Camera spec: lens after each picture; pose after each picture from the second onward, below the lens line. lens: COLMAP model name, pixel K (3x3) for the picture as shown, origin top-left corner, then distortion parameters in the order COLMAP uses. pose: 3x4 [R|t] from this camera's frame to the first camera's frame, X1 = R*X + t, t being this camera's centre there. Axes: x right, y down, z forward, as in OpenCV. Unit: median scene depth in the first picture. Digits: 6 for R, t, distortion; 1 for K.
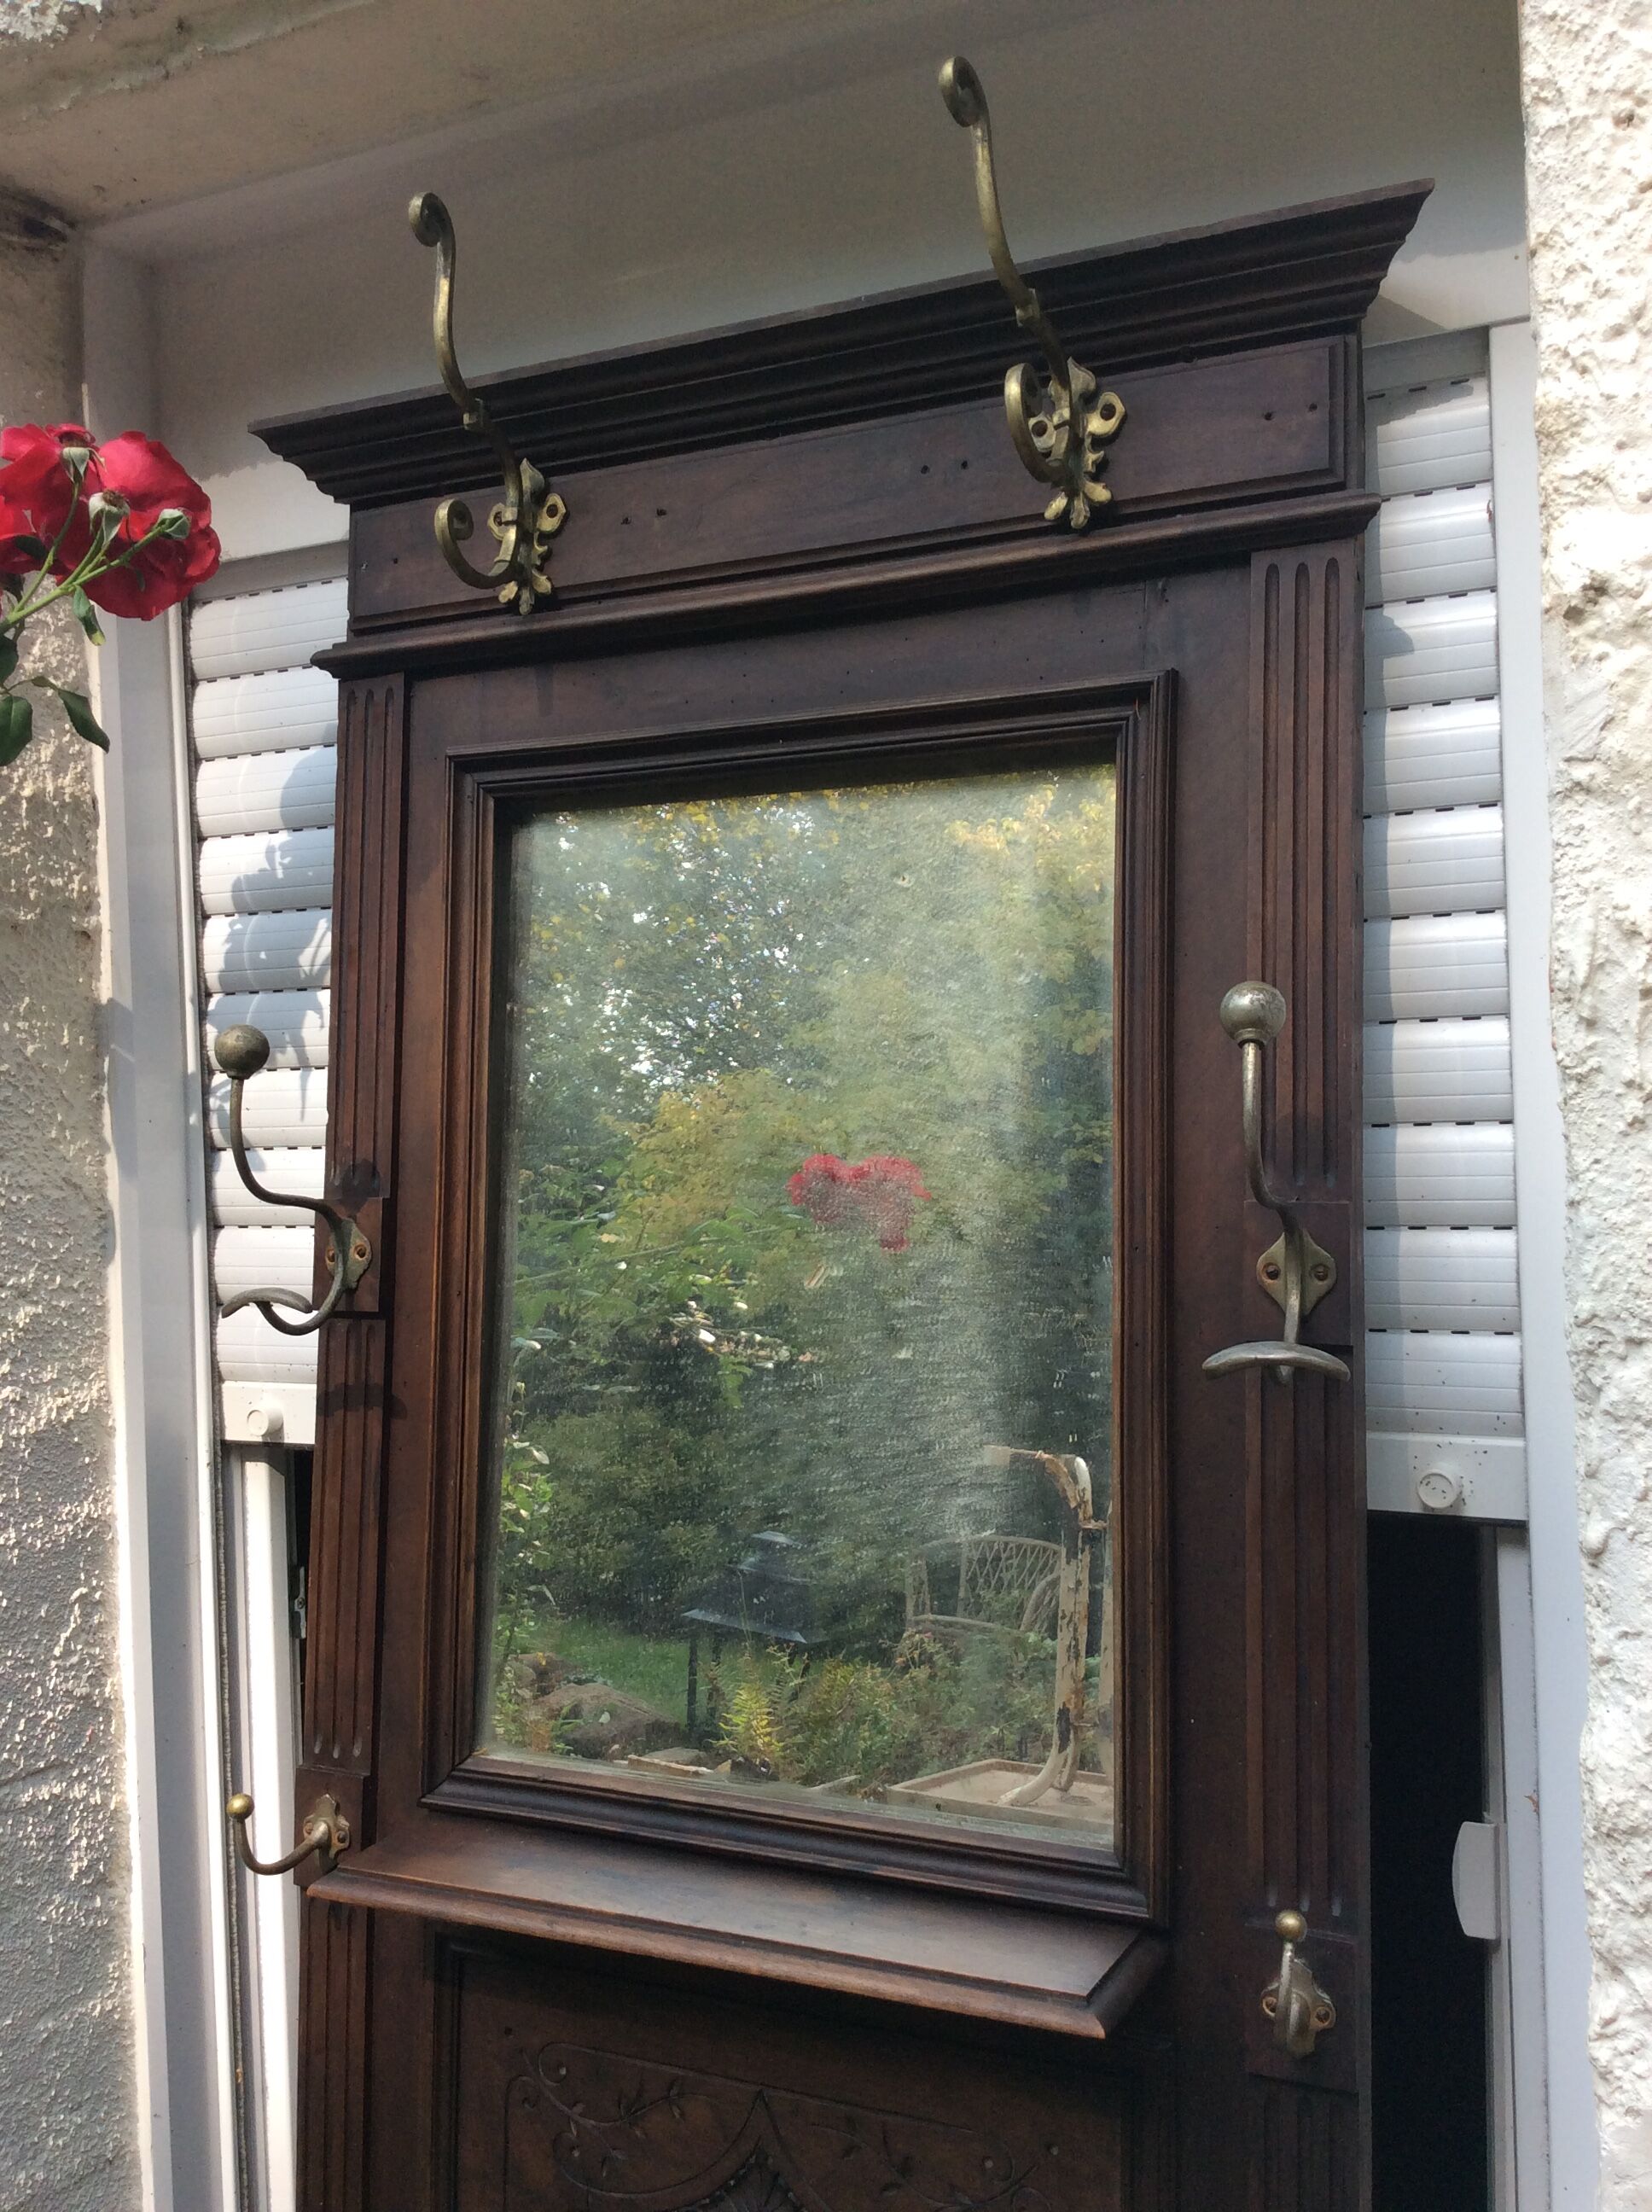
lens RADIAL K [[2052.3, 0, 826.0], [0, 2052.3, 1106.0], [0, 0, 1]] dist [0.090483, -0.156108]
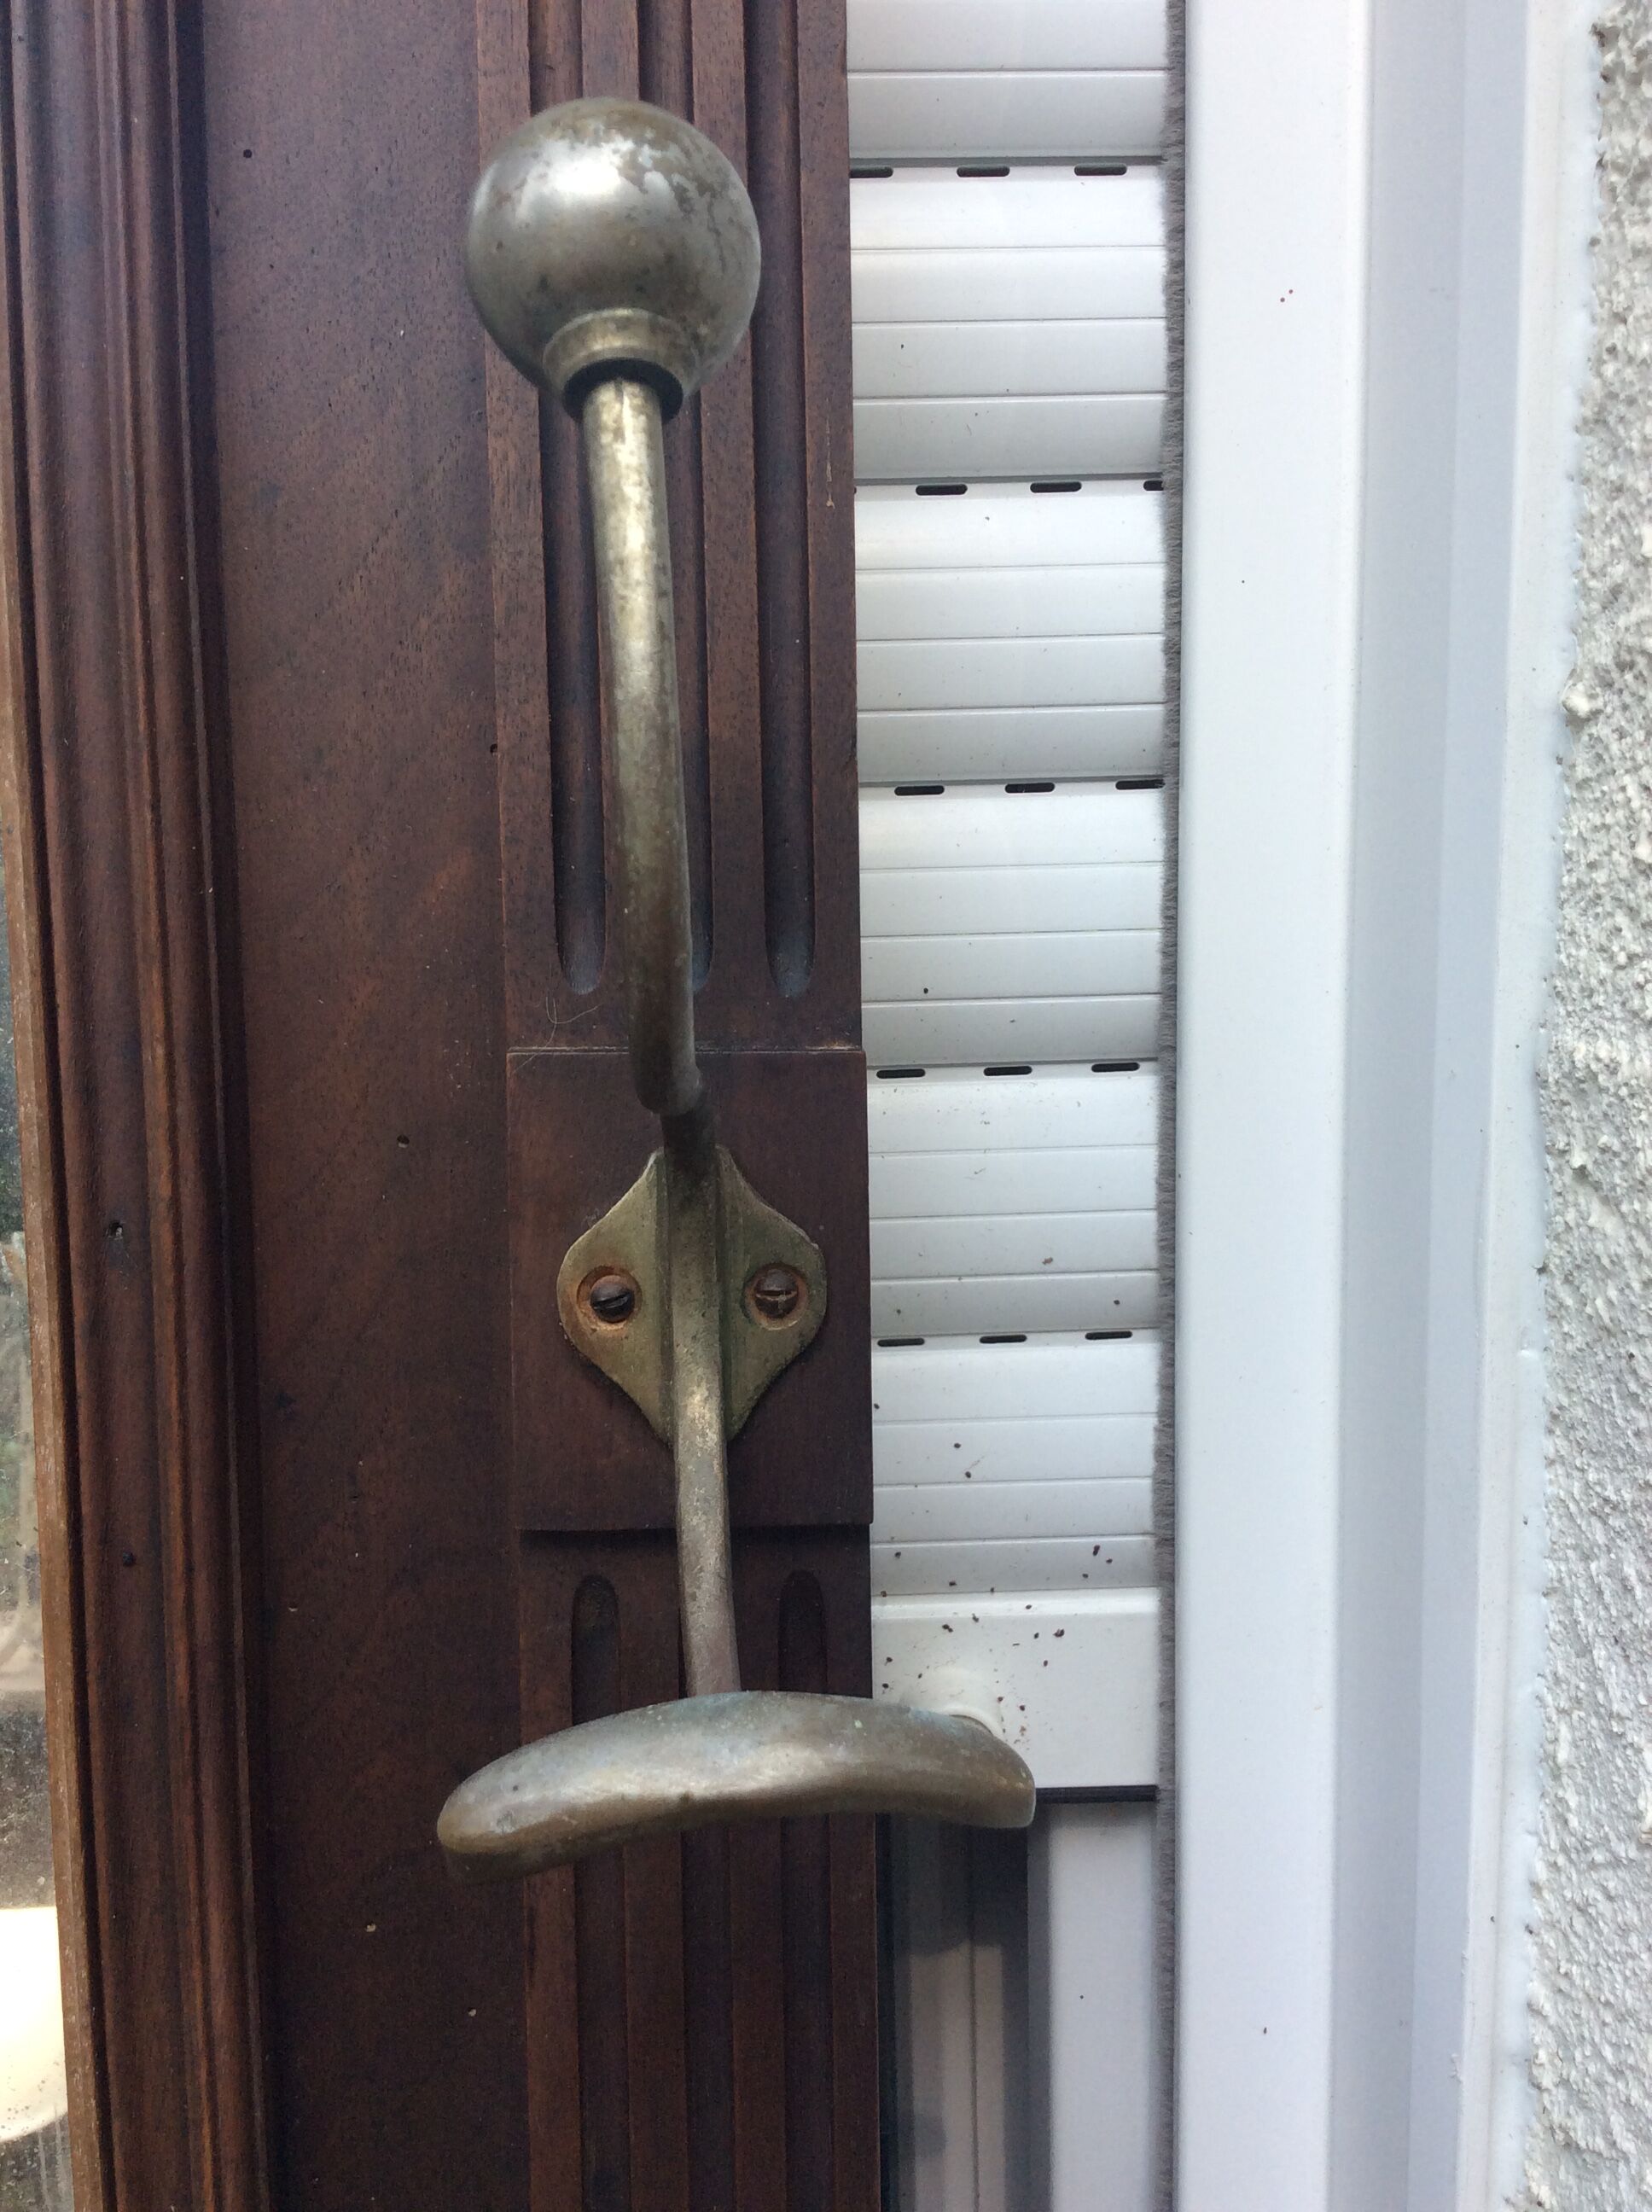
lens RADIAL K [[2052.3, 0, 826.0], [0, 2052.3, 1106.0], [0, 0, 1]] dist [0.090483, -0.156108]
pose [[0.884205, -0.067359, 0.462217, 0.110993], [-0.001451, 0.989147, 0.146924, 0.011601], [-0.467097, -0.130582, 0.874511, 0.733729]]
